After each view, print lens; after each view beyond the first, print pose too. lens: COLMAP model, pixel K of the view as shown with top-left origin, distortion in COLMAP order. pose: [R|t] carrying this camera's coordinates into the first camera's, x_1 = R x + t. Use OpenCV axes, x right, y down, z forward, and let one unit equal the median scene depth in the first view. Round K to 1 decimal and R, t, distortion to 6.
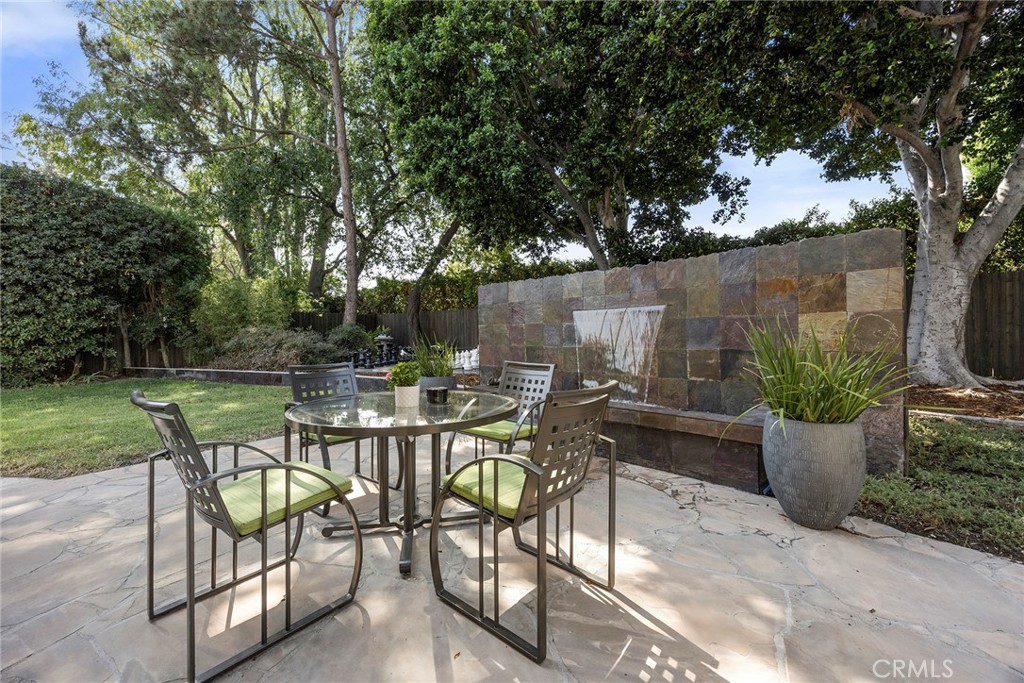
lens RADIAL K [[399.5, 0, 514.1], [0, 399.5, 339.1], [0, 0, 1]] dist [-0.001063, -0.000169]
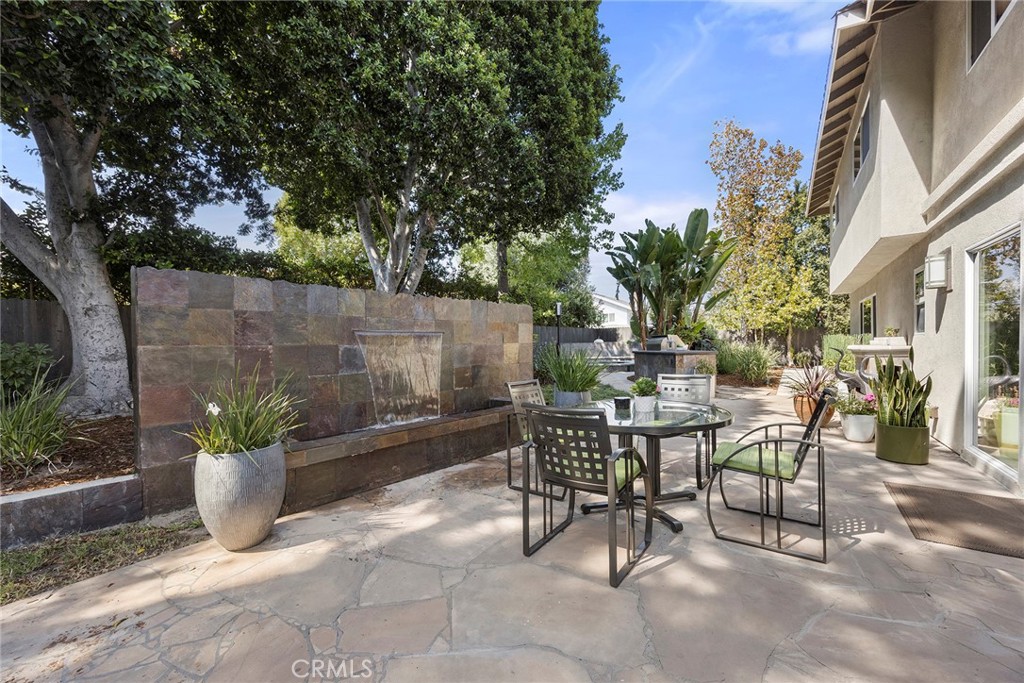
lens RADIAL K [[399.9, 0, 511.2], [0, 399.9, 355.0], [0, 0, 1]] dist [0.000291, -0.000226]
pose [[-0.020013, -0.010655, 0.999743, -0.441984], [0.025977, 0.999600, 0.011174, -0.012512], [-0.999462, 0.026194, -0.019728, 0.409663]]
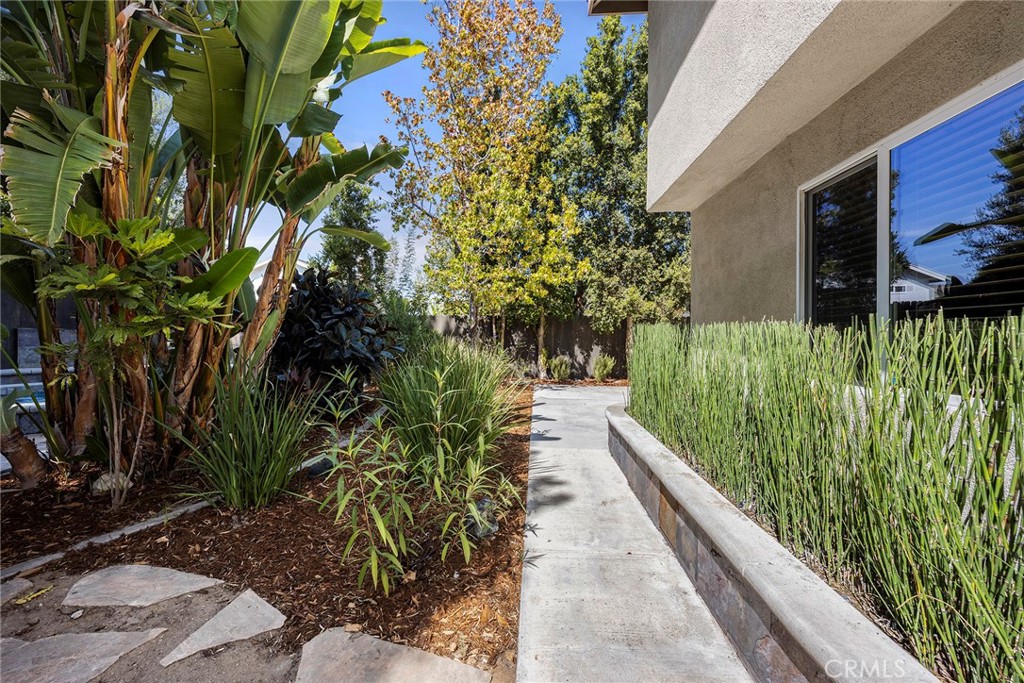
lens RADIAL K [[408.4, 0, 512.0], [0, 408.4, 341.5], [0, 0, 1]] dist [-0.002094, -0.000199]
pose [[-0.543333, -0.001222, 0.839517, 0.644055], [0.007458, 0.999952, 0.006283, -0.020505], [-0.839484, 0.009675, -0.543298, -0.348930]]
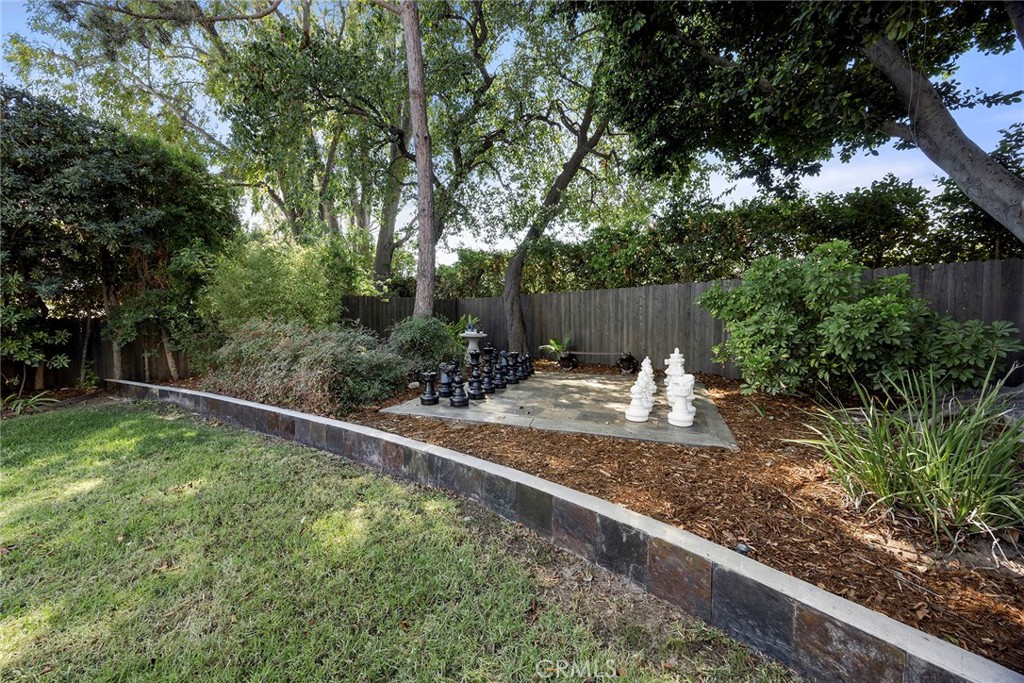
lens RADIAL K [[393.2, 0, 510.0], [0, 393.2, 337.0], [0, 0, 1]] dist [-0.000622, -0.000280]
pose [[0.984426, 0.012477, -0.175355, -0.251860], [-0.006457, 0.999371, 0.034860, -0.036436], [0.175679, -0.033185, 0.983888, 0.619158]]
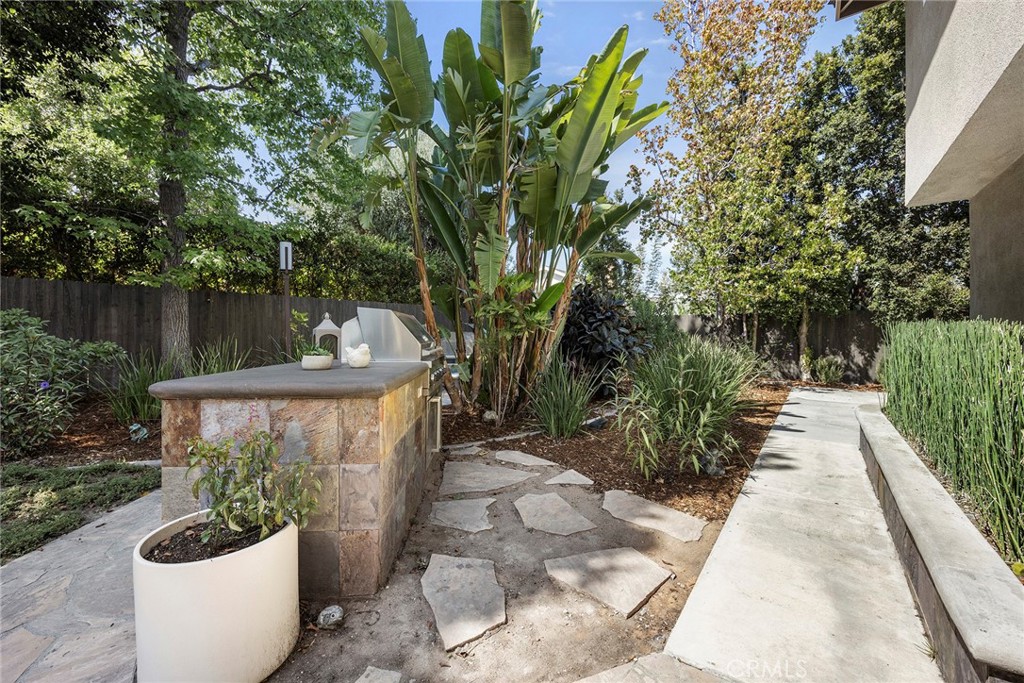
lens RADIAL K [[418.0, 0, 511.5], [0, 418.0, 335.4], [0, 0, 1]] dist [0.000579, 0.000121]
pose [[0.000643, 0.010118, 0.999949, 0.459997], [0.007542, 0.999920, -0.010122, -0.019002], [-0.999971, 0.007548, 0.000566, -0.280735]]
